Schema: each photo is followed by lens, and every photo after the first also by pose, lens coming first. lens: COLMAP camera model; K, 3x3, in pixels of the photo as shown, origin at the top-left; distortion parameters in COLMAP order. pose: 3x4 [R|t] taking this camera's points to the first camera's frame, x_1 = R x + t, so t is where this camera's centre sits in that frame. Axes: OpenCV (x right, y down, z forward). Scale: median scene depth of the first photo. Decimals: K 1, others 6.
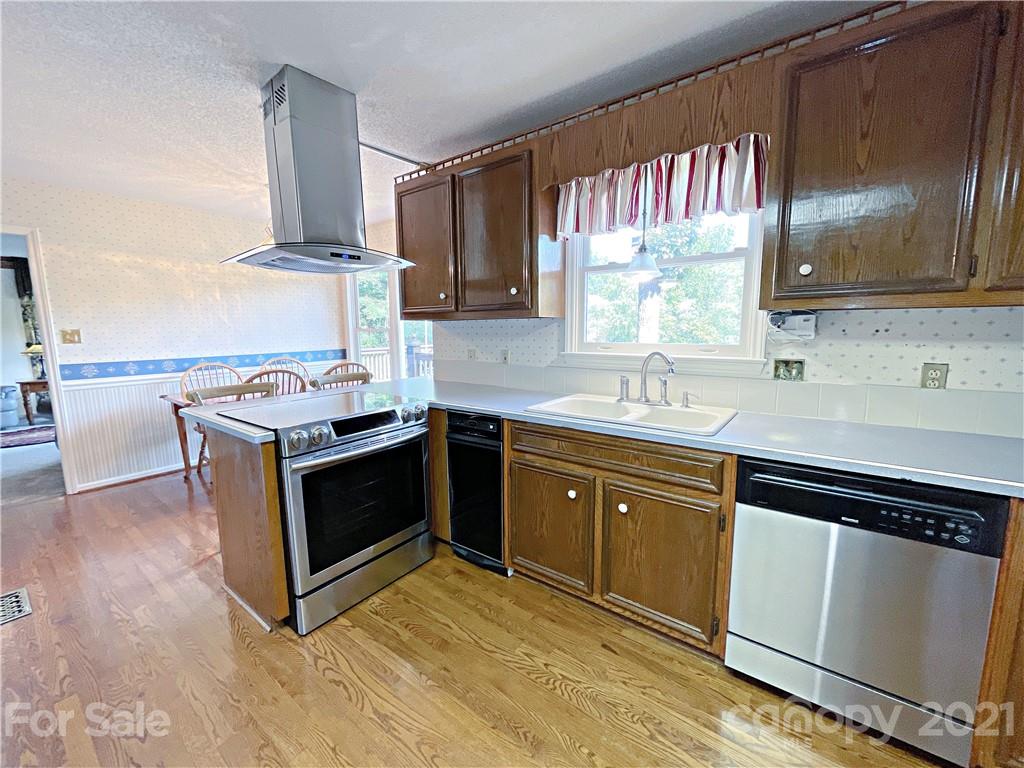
lens RADIAL K [[415.2, 0, 514.4], [0, 415.2, 382.9], [0, 0, 1]] dist [-0.001147, -0.000223]
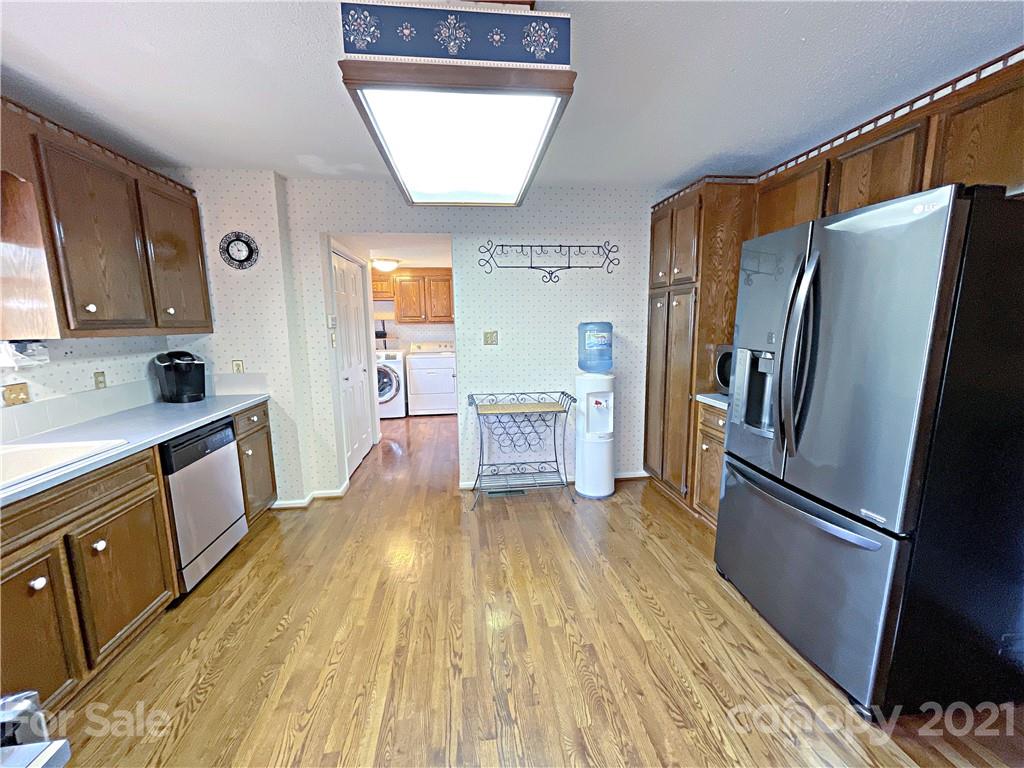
lens RADIAL K [[415.2, 0, 514.4], [0, 415.2, 382.9], [0, 0, 1]] dist [-0.001147, -0.000223]
pose [[-0.697886, -0.087610, 0.710831, -1.061408], [0.113667, 0.966363, 0.230701, -0.174331], [-0.707132, 0.241801, -0.664452, 0.881215]]
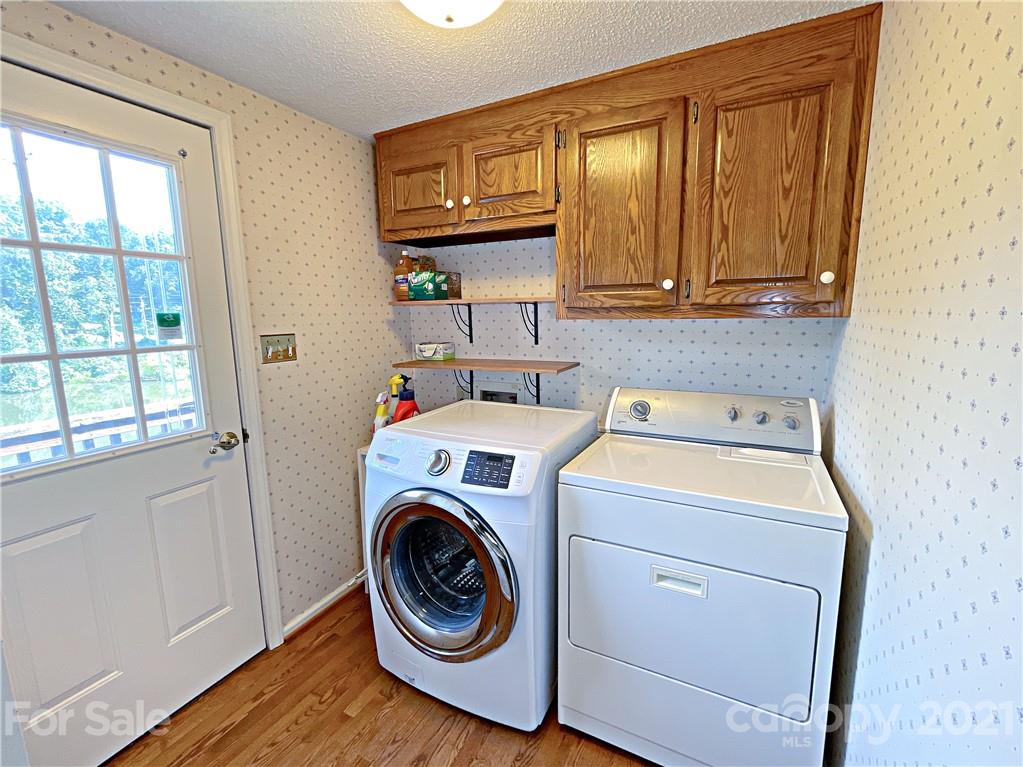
lens RADIAL K [[447.4, 0, 511.5], [0, 447.4, 383.5], [0, 0, 1]] dist [-0.001710, -0.000188]
pose [[-0.174649, -0.140582, 0.974543, 1.415174], [0.145022, 0.975288, 0.166680, 0.020409], [-0.973892, 0.170441, -0.149946, -0.722040]]
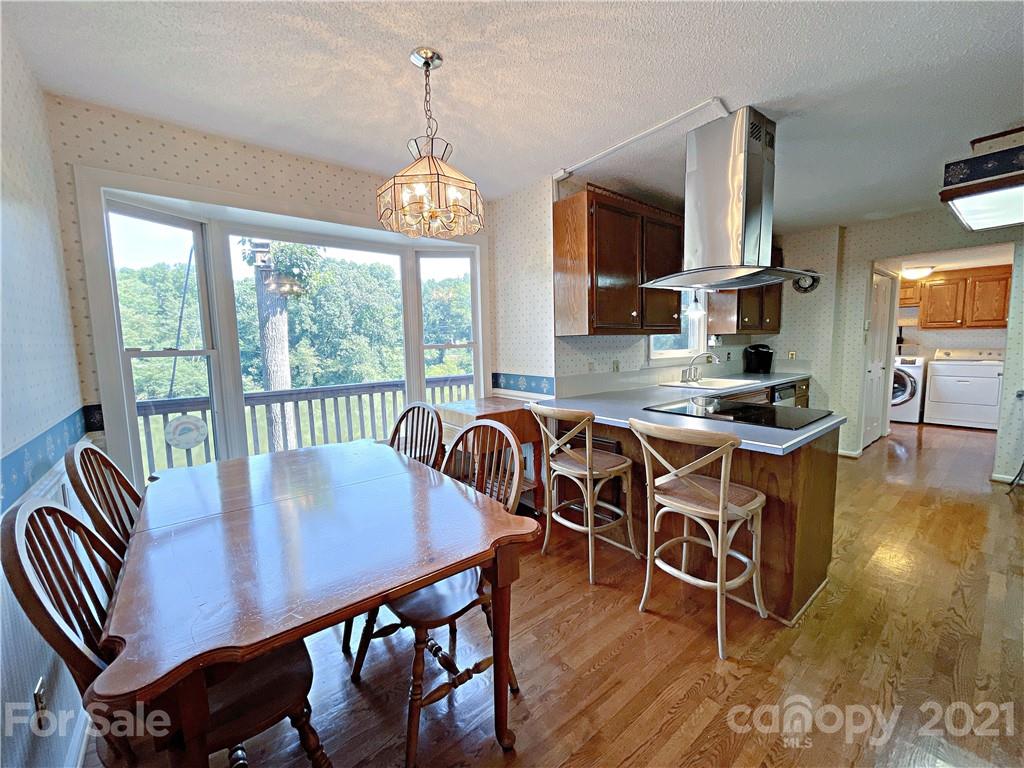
lens RADIAL K [[415.2, 0, 514.4], [0, 415.2, 382.9], [0, 0, 1]] dist [-0.001147, -0.000223]
pose [[0.239422, -0.090589, 0.966680, -2.116446], [0.144285, 0.987902, 0.056842, -0.208847], [-0.960135, 0.125868, 0.249596, 1.635930]]
